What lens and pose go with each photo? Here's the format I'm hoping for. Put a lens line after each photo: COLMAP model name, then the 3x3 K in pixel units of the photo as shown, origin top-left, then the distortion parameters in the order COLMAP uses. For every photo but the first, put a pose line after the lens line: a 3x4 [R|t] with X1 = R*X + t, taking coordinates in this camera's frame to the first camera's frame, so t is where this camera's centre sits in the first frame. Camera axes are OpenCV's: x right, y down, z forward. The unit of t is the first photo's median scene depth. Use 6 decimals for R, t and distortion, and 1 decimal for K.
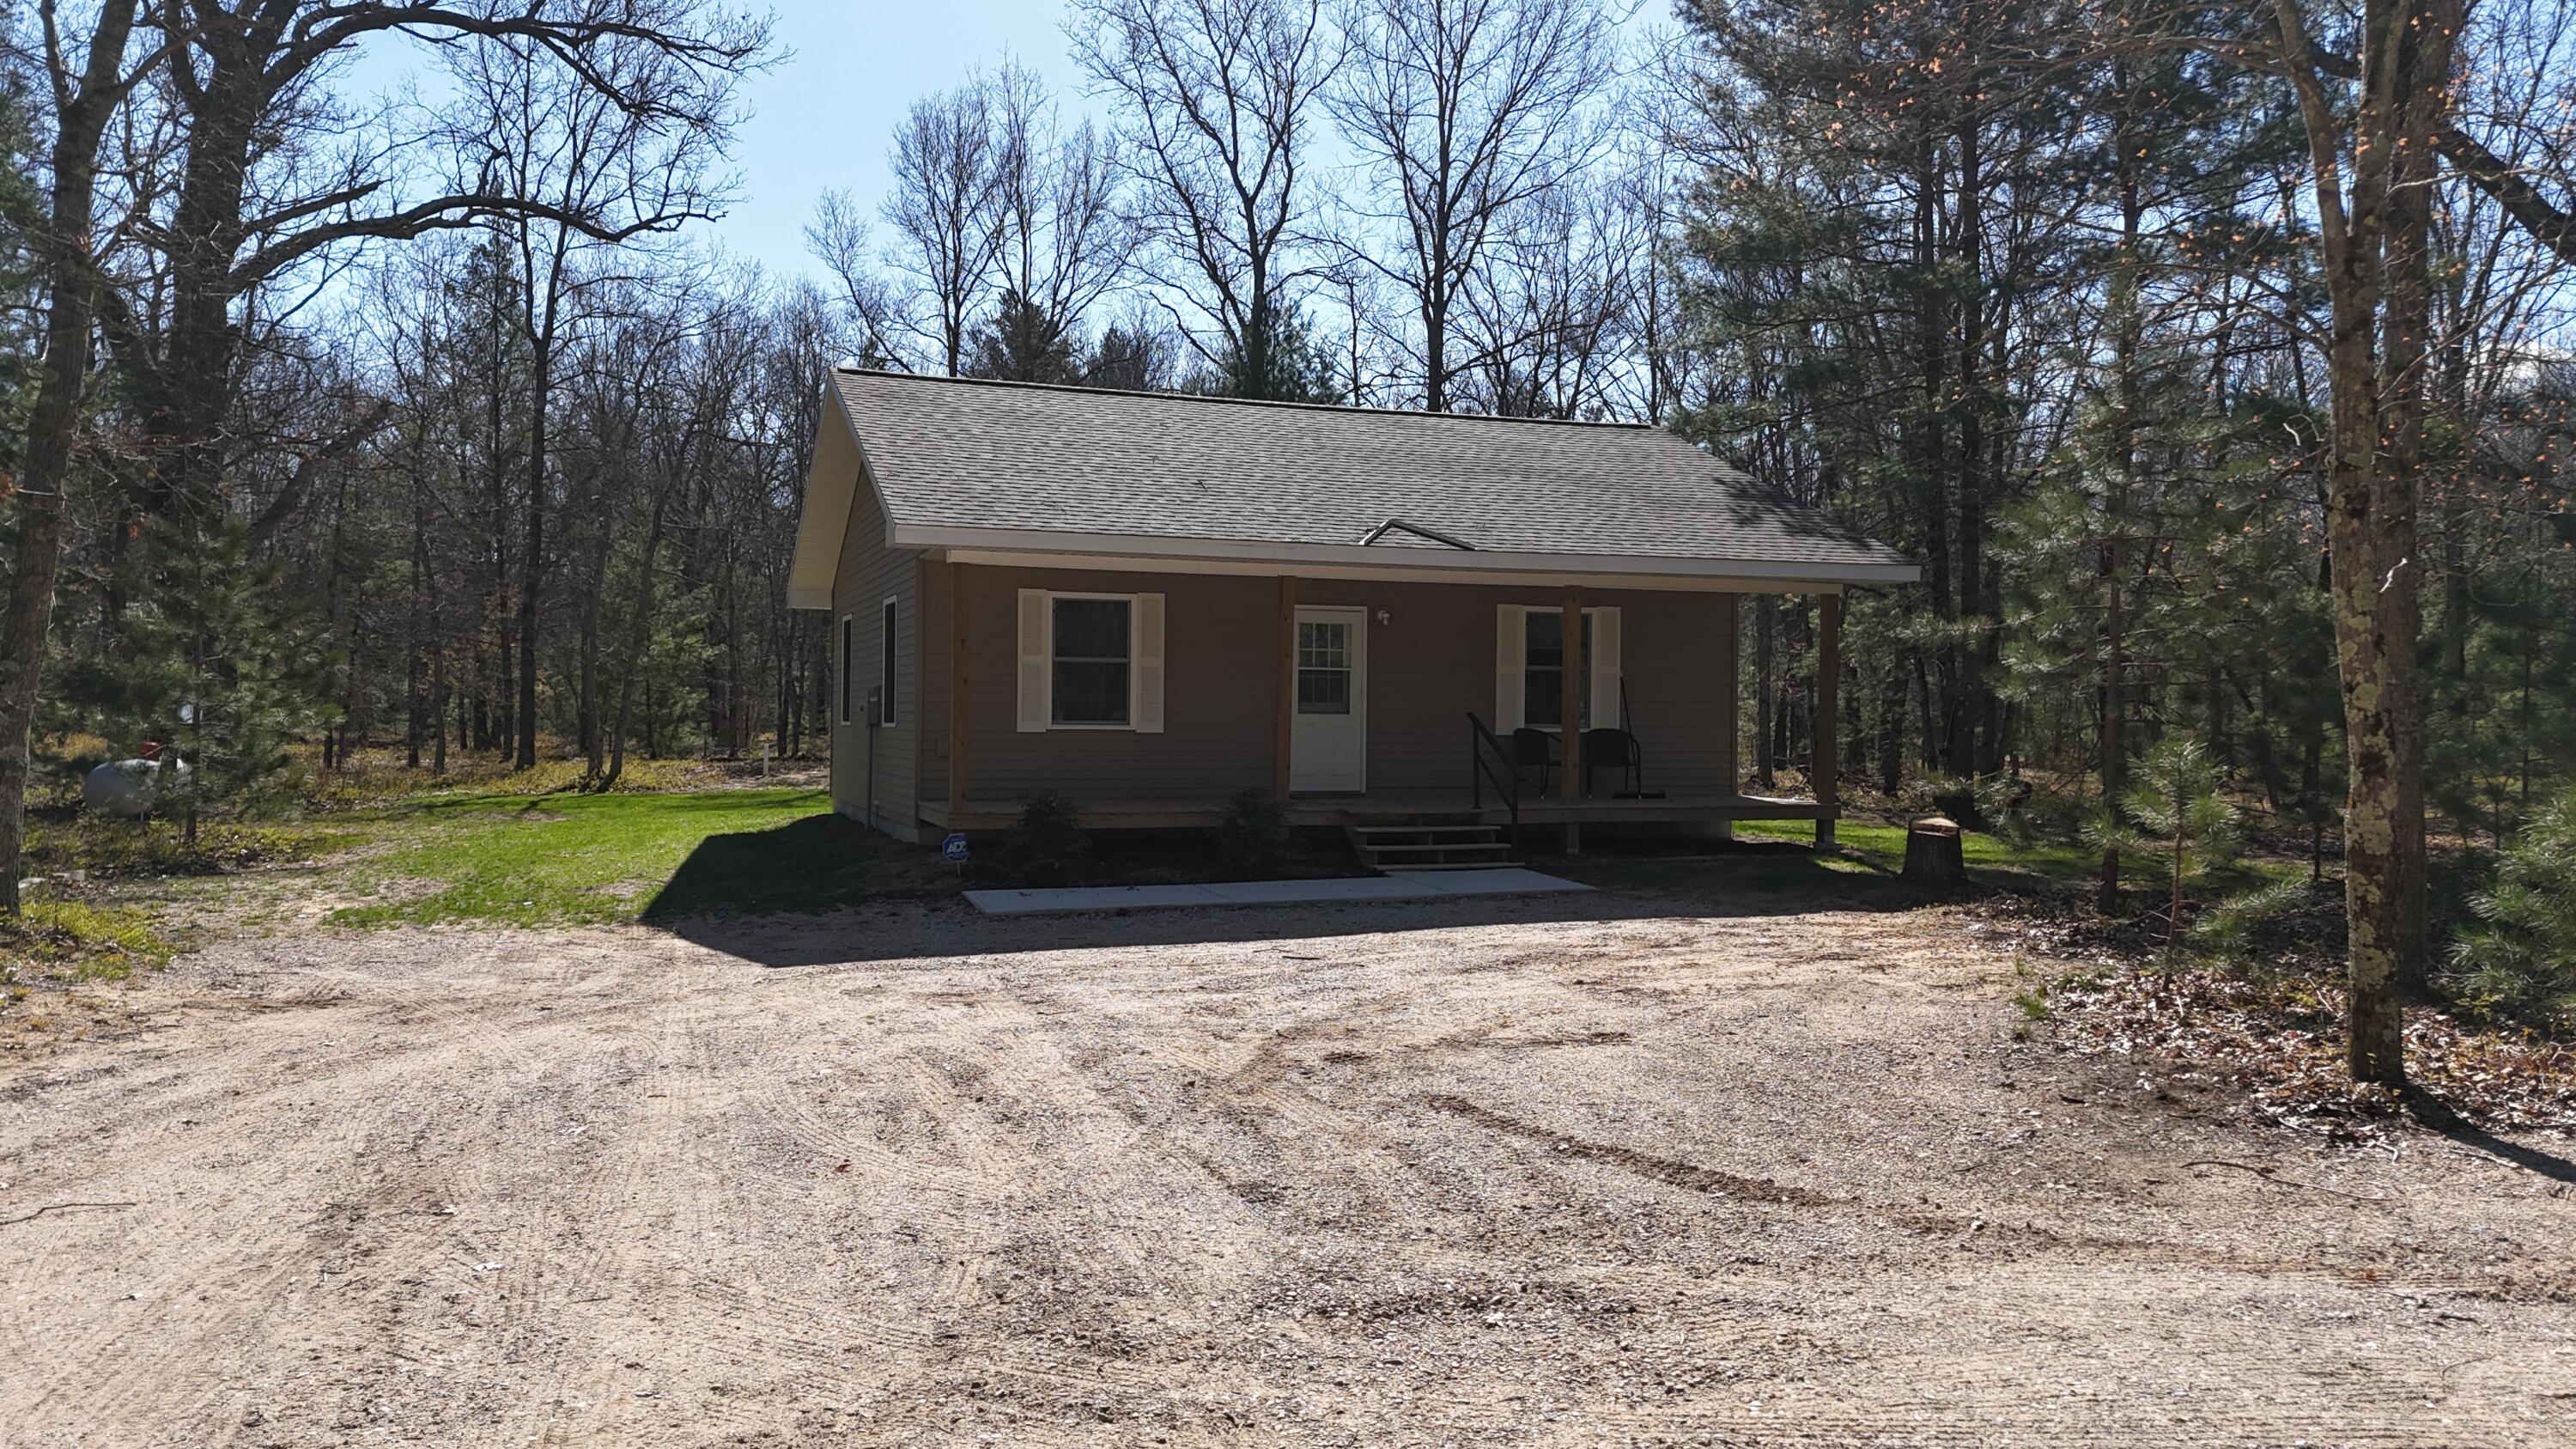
lens RADIAL K [[1890.7, 0, 1288.0], [0, 1890.7, 724.5], [0, 0, 1]] dist [0.072888, -0.061219]
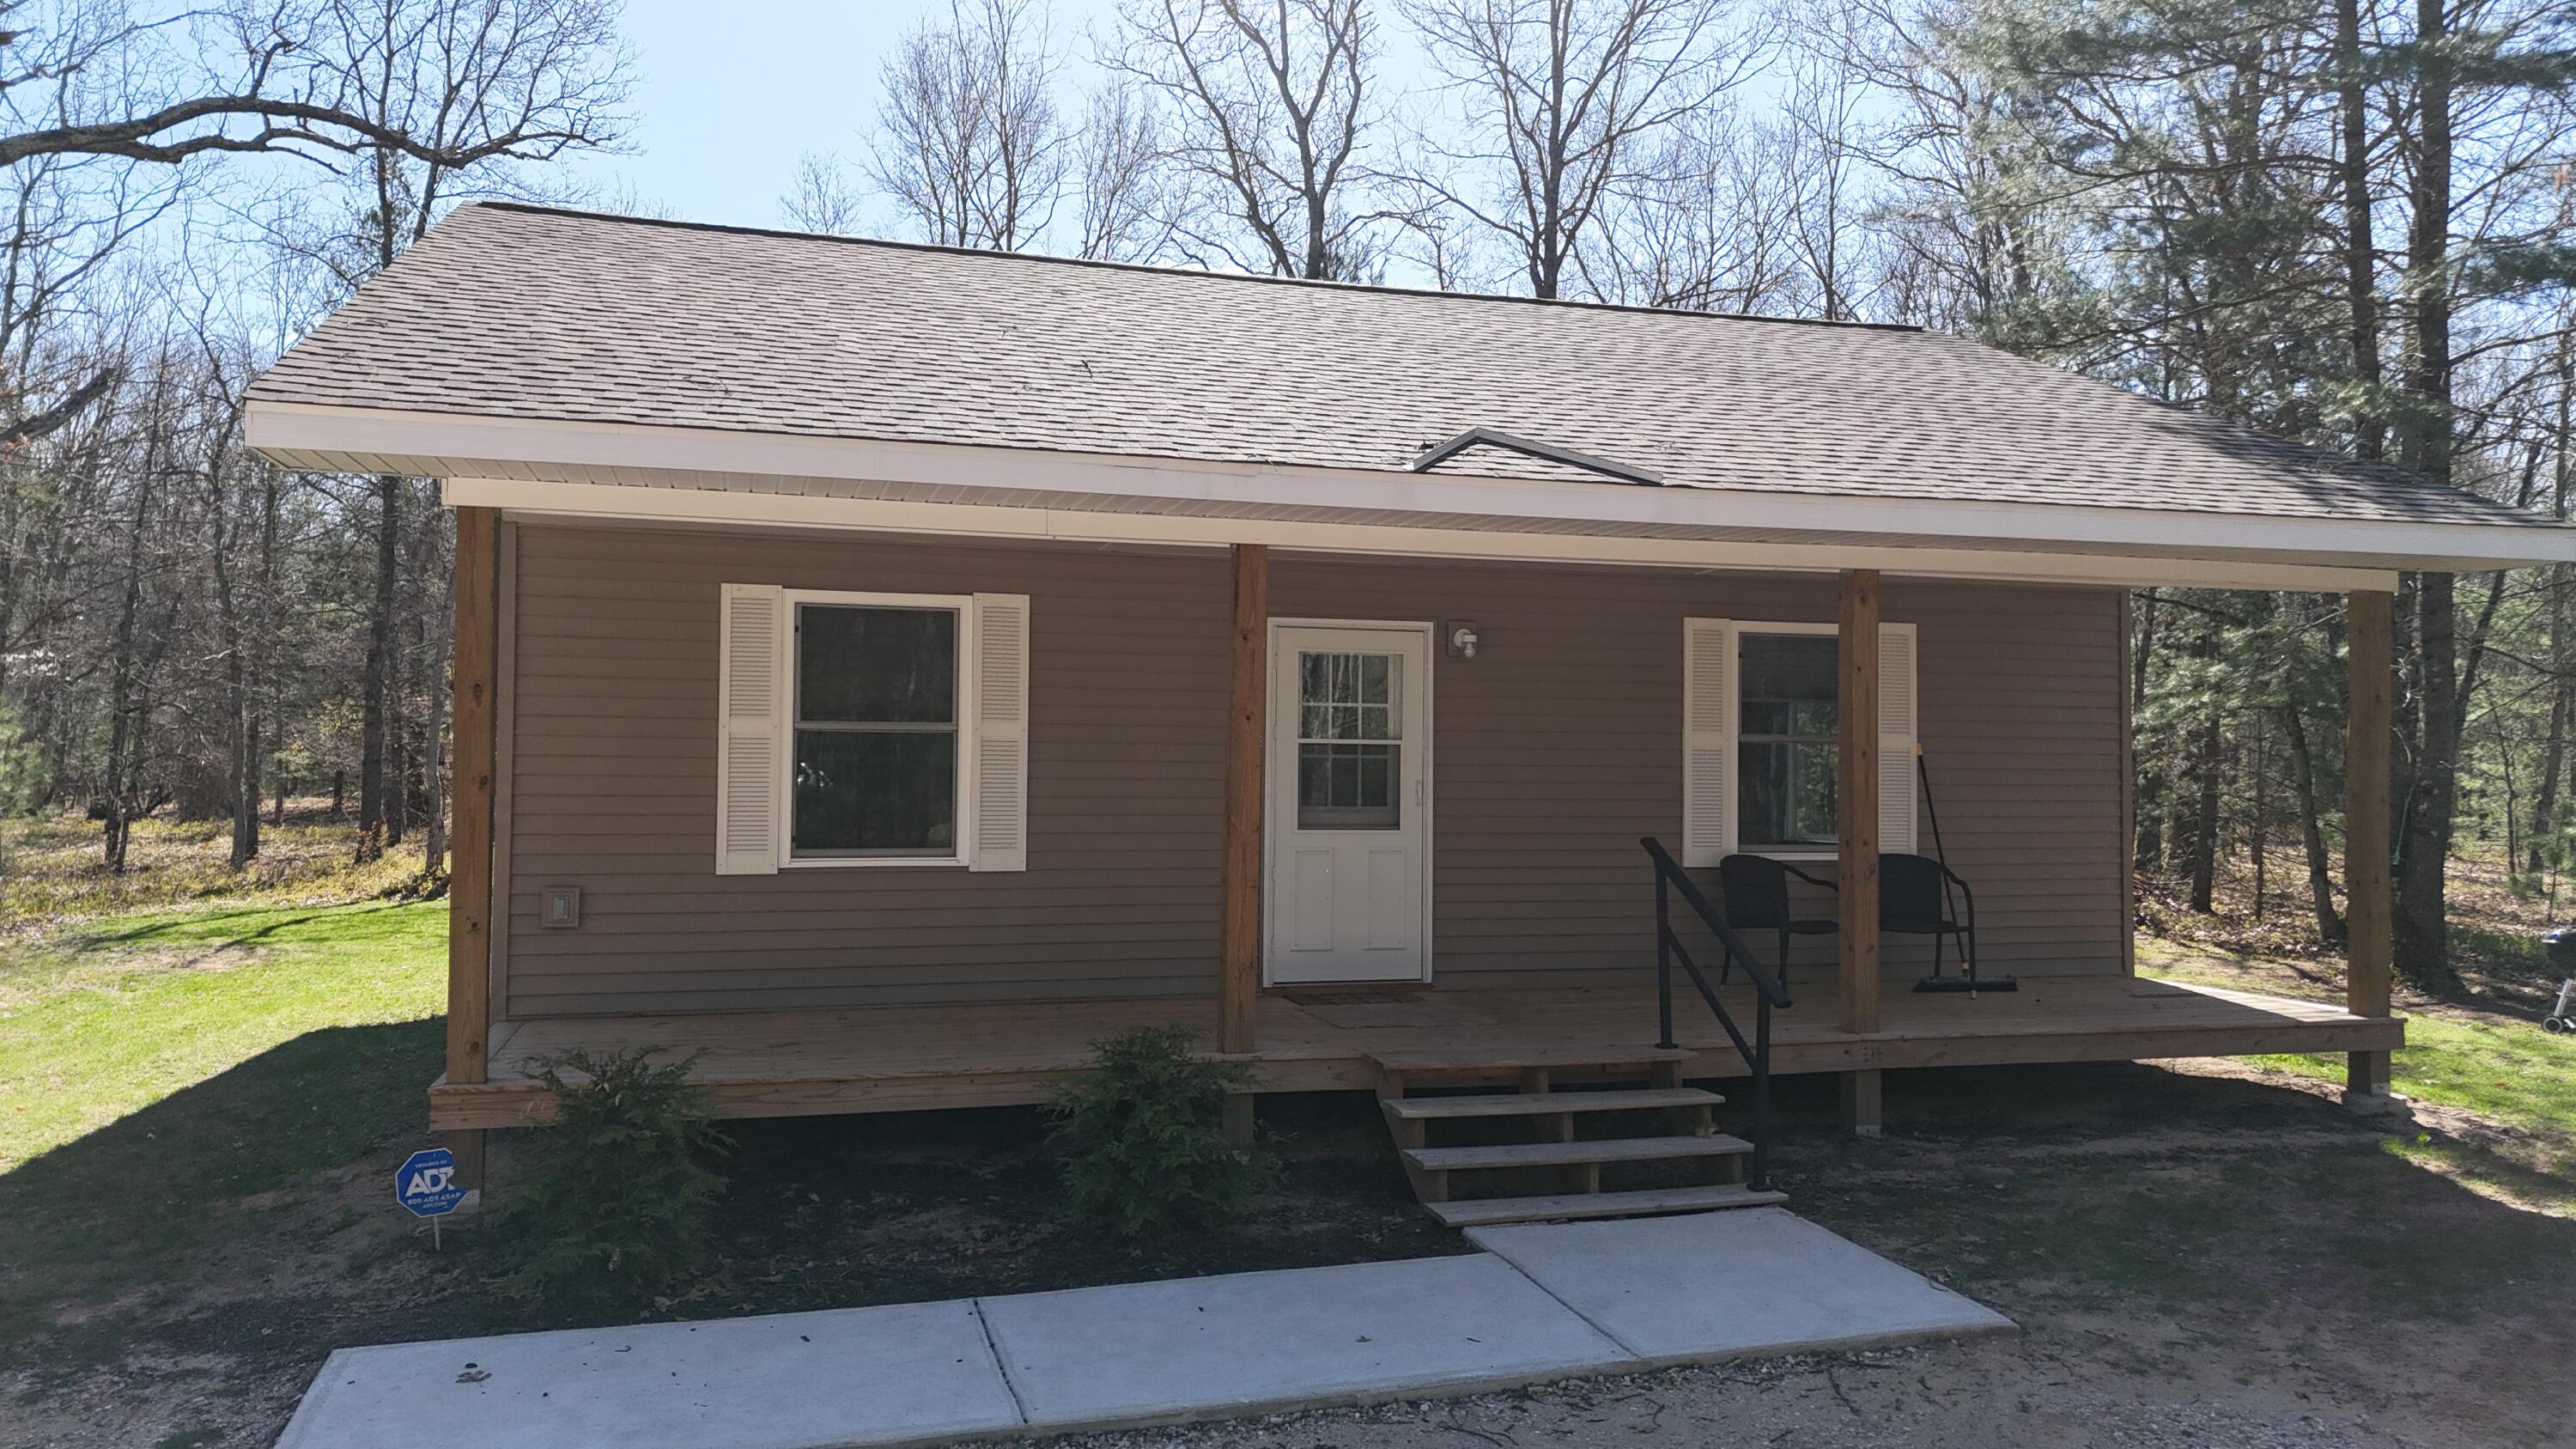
lens RADIAL K [[1890.7, 0, 1288.0], [0, 1890.7, 724.5], [0, 0, 1]] dist [0.072888, -0.061219]
pose [[0.998503, -0.002142, -0.054651, 0.015688], [0.000521, 0.999560, -0.029658, -0.009801], [0.054691, 0.029585, 0.998065, 0.249679]]
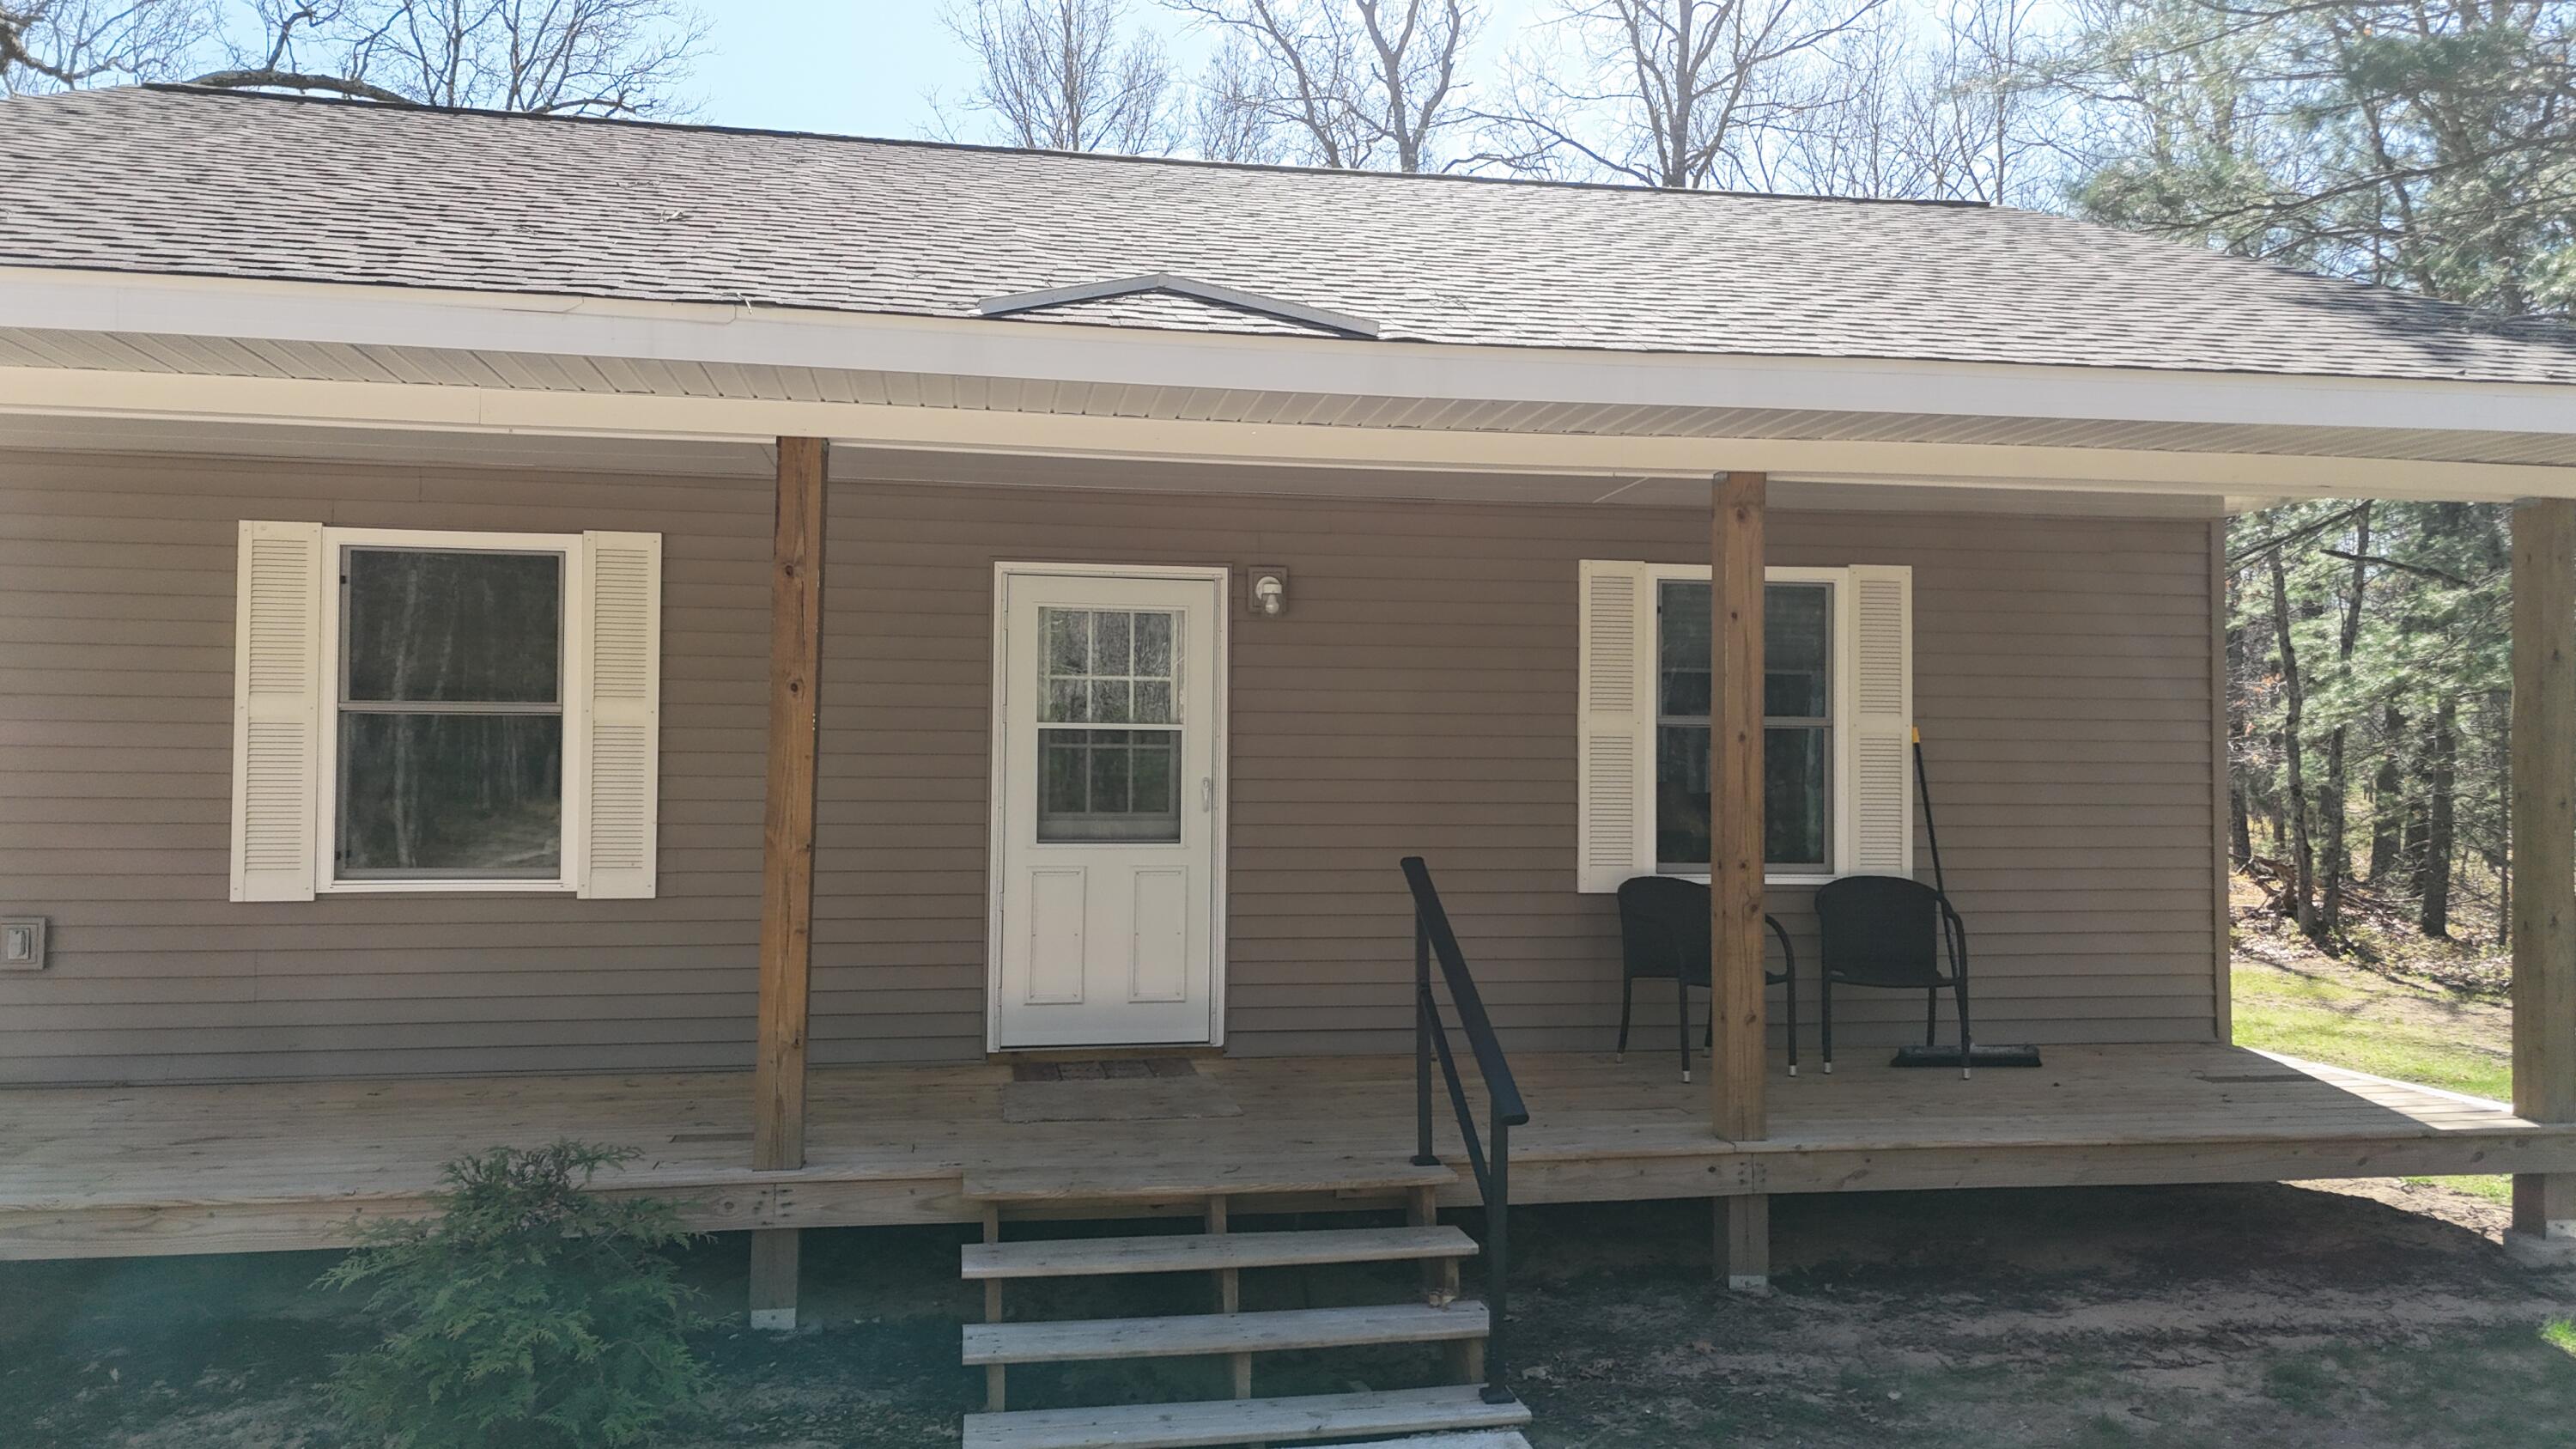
lens RADIAL K [[1890.7, 0, 1288.0], [0, 1890.7, 724.5], [0, 0, 1]] dist [0.072888, -0.061219]
pose [[0.985183, -0.006480, -0.171382, 0.062885], [0.001322, 0.999543, -0.030198, -0.009370], [0.171499, 0.029525, 0.984742, 0.320610]]
